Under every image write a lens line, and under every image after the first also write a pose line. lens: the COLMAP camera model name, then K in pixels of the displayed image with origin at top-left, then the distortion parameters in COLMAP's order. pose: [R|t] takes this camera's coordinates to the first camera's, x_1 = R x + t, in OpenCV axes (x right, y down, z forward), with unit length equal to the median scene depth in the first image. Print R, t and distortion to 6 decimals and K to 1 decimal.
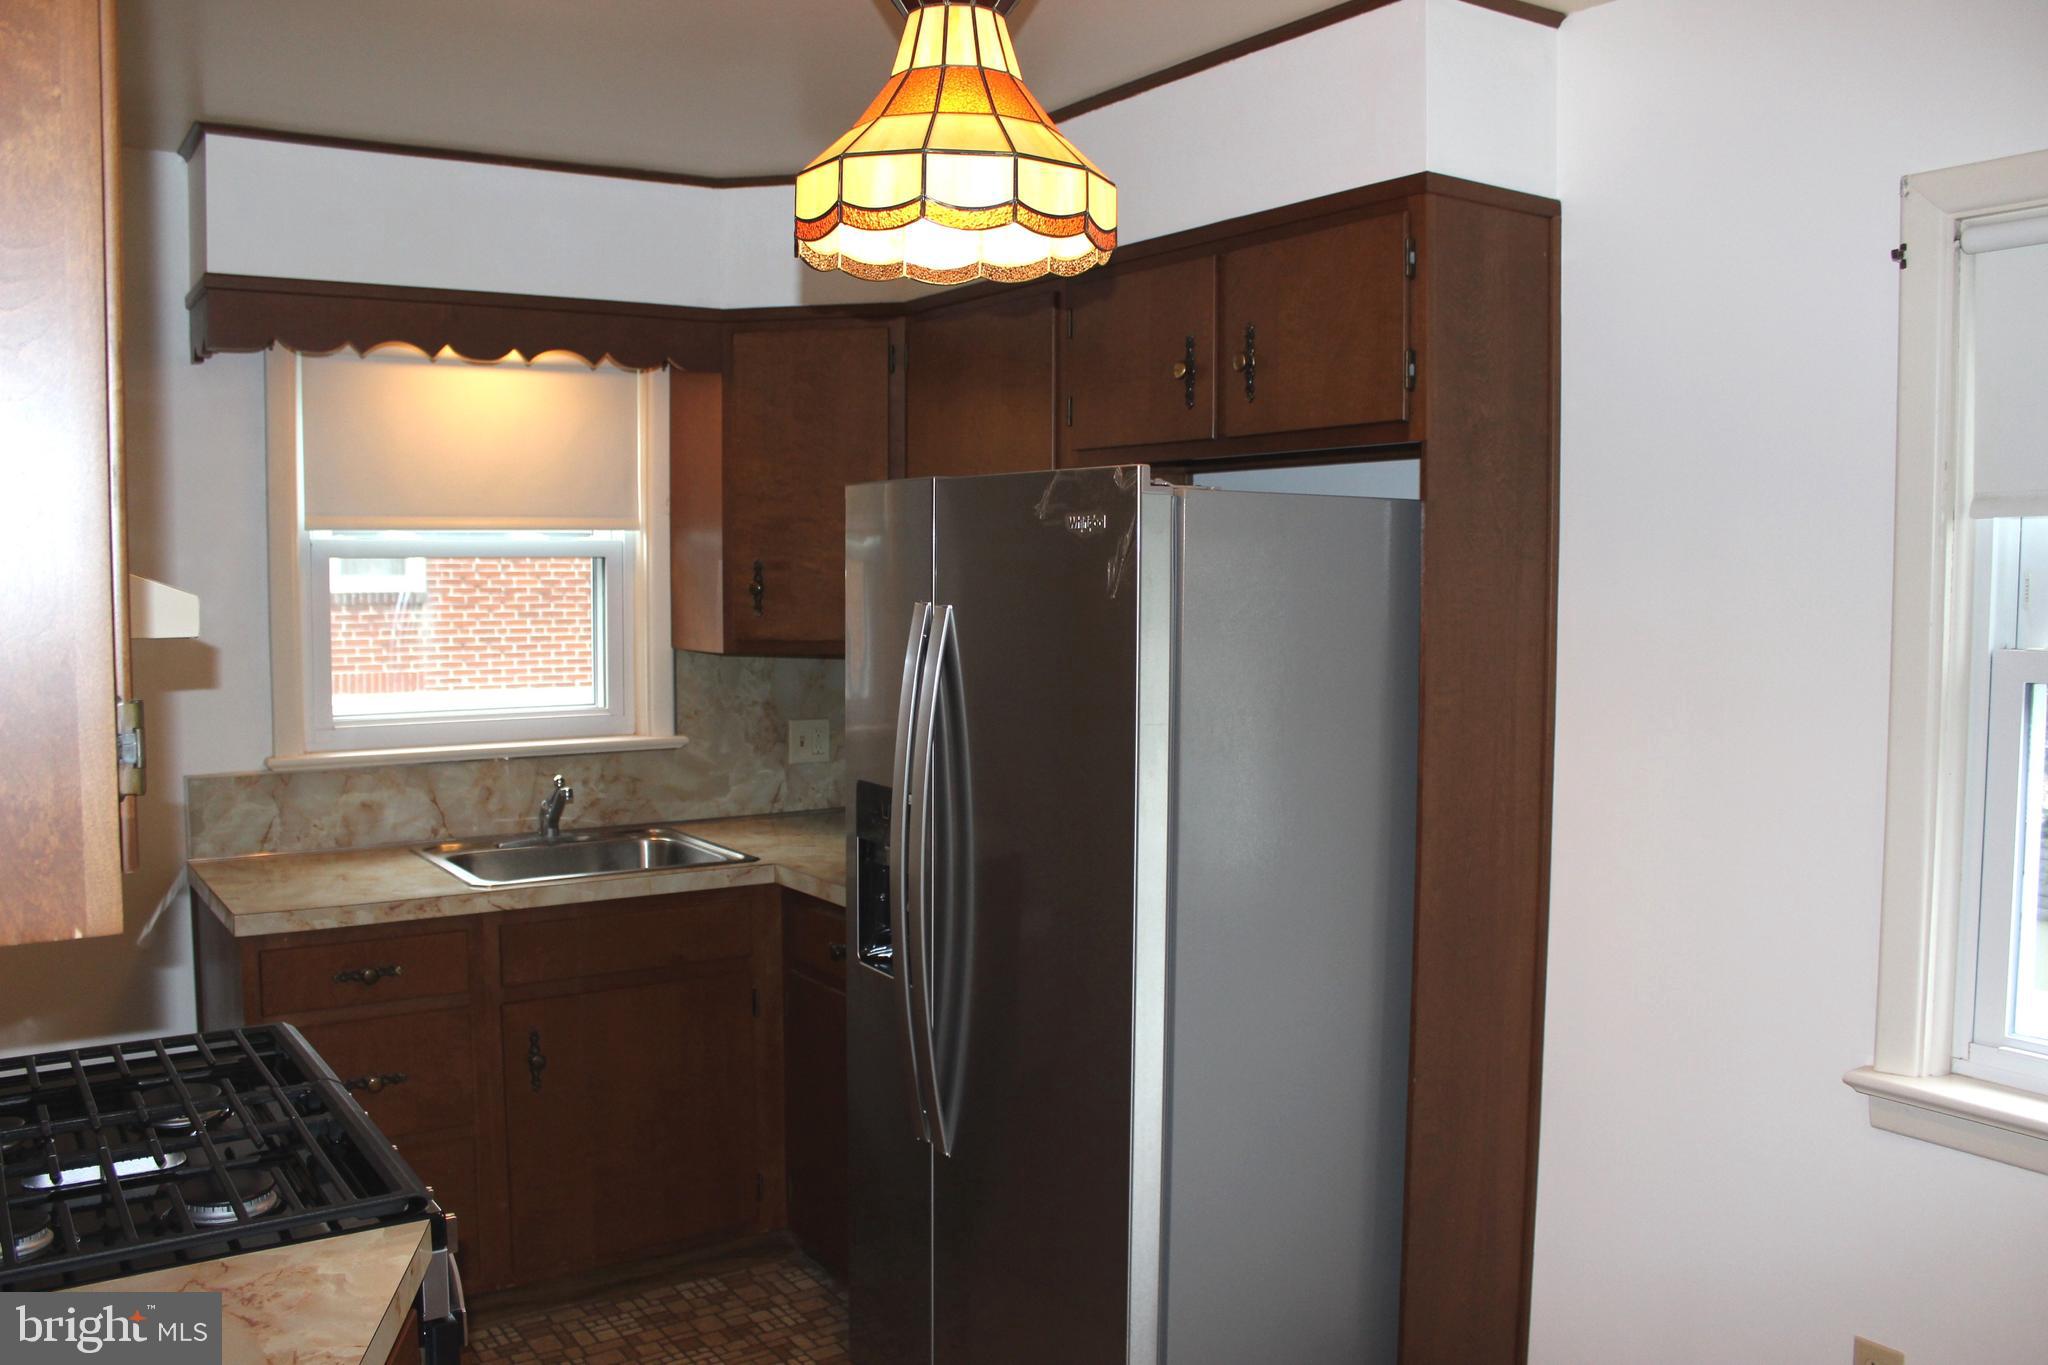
lens RADIAL K [[1695.9, 0, 1024.0], [0, 1695.9, 682.5], [0, 0, 1]] dist [-0.168047, 0.142825]
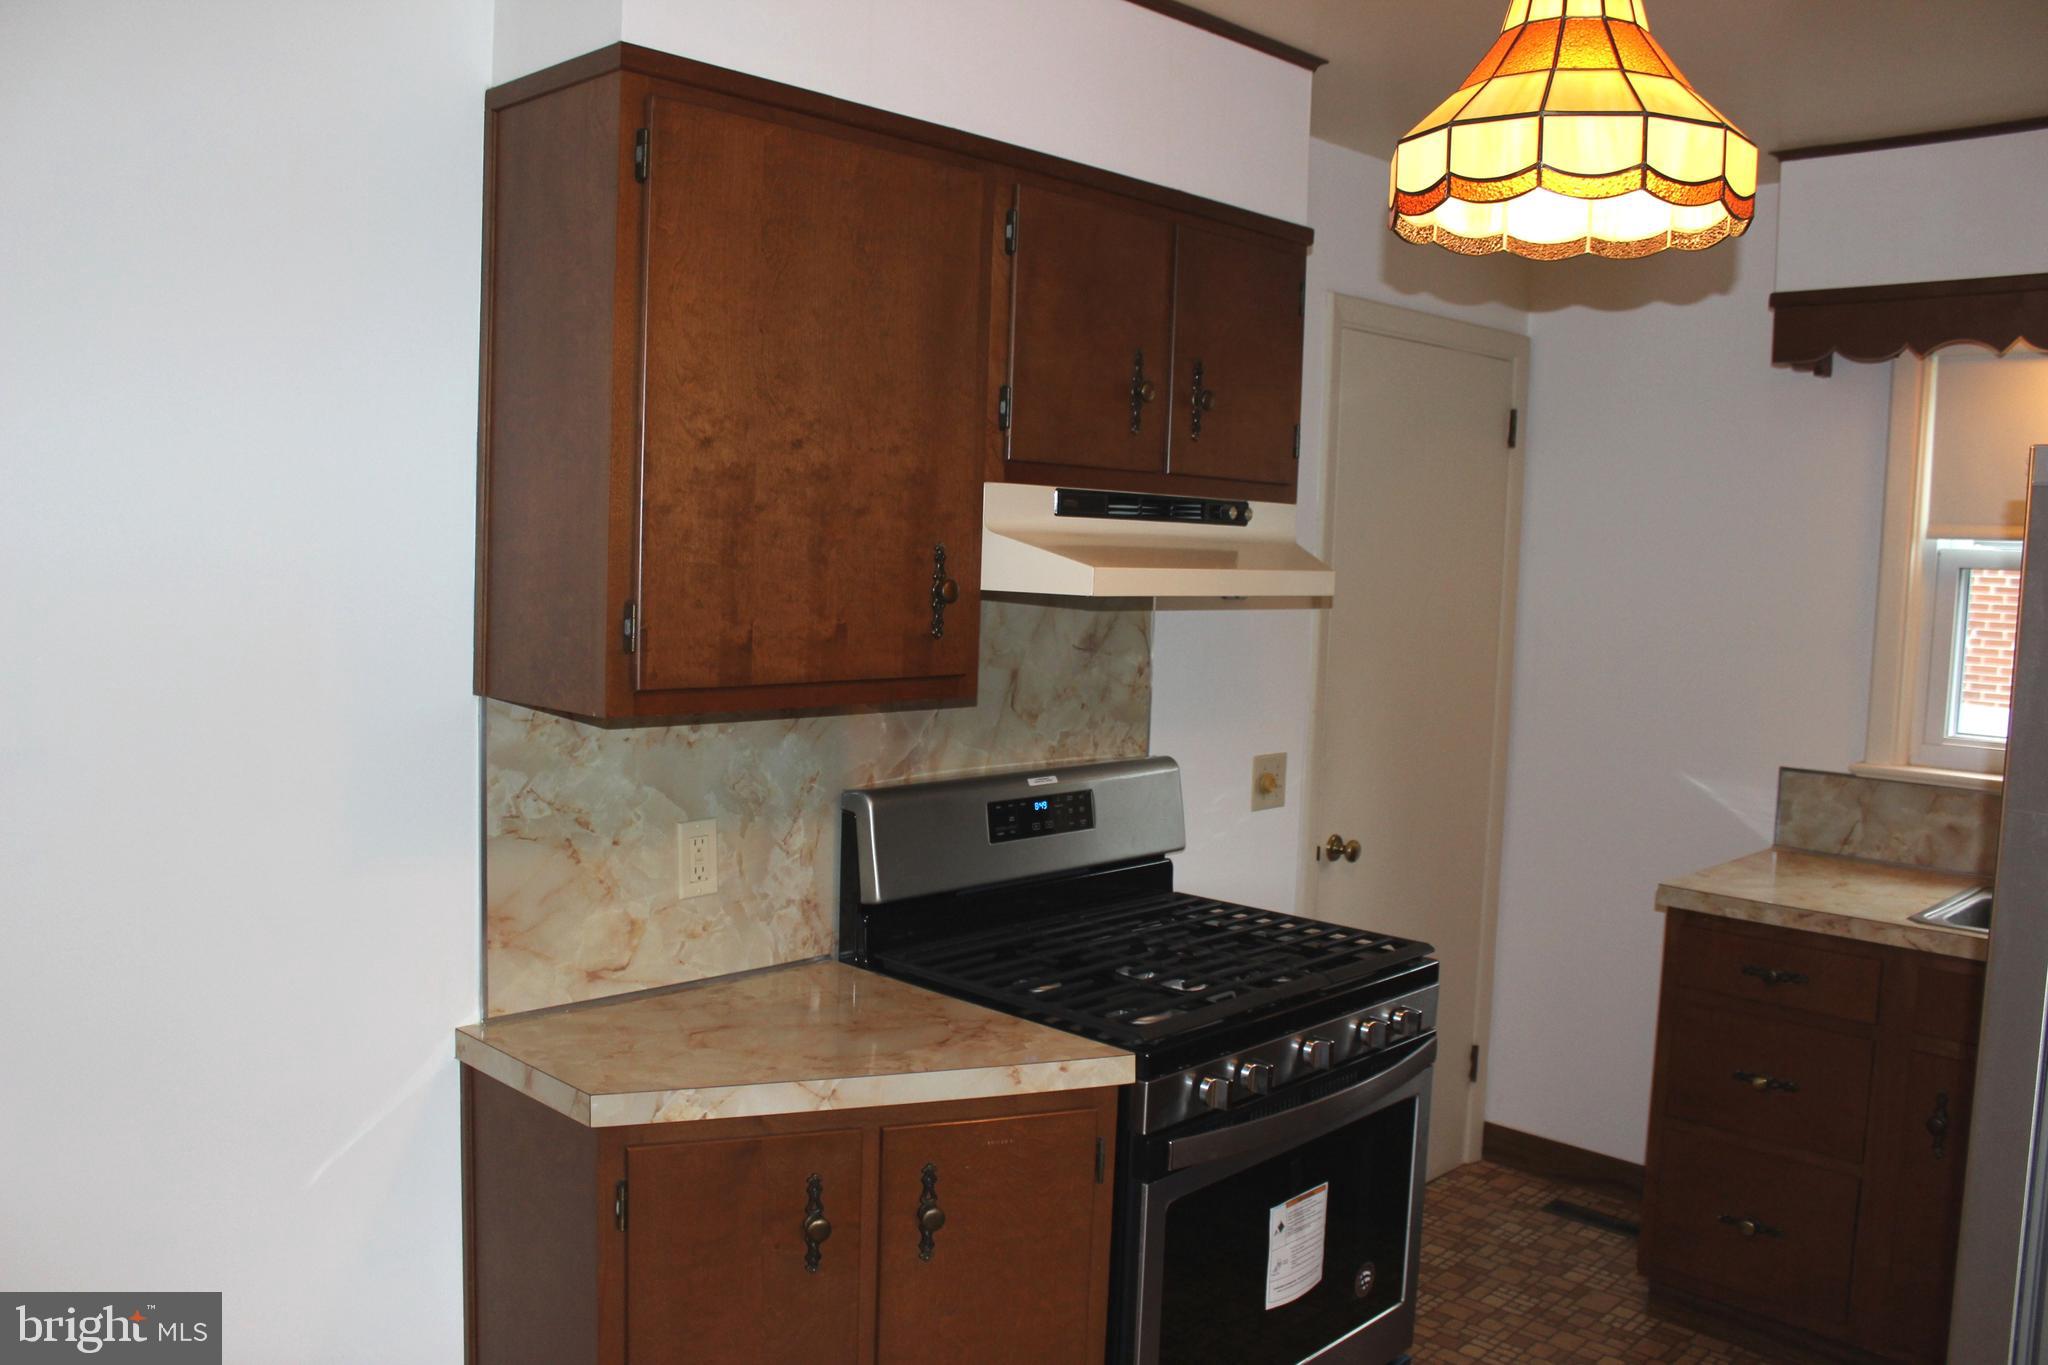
lens RADIAL K [[1695.9, 0, 1024.0], [0, 1695.9, 682.5], [0, 0, 1]] dist [-0.168047, 0.142825]
pose [[0.231151, 0.091959, -0.968562, 0.696438], [-0.104785, 0.992085, 0.069185, -0.033291], [0.967259, 0.085498, 0.238957, 0.466762]]
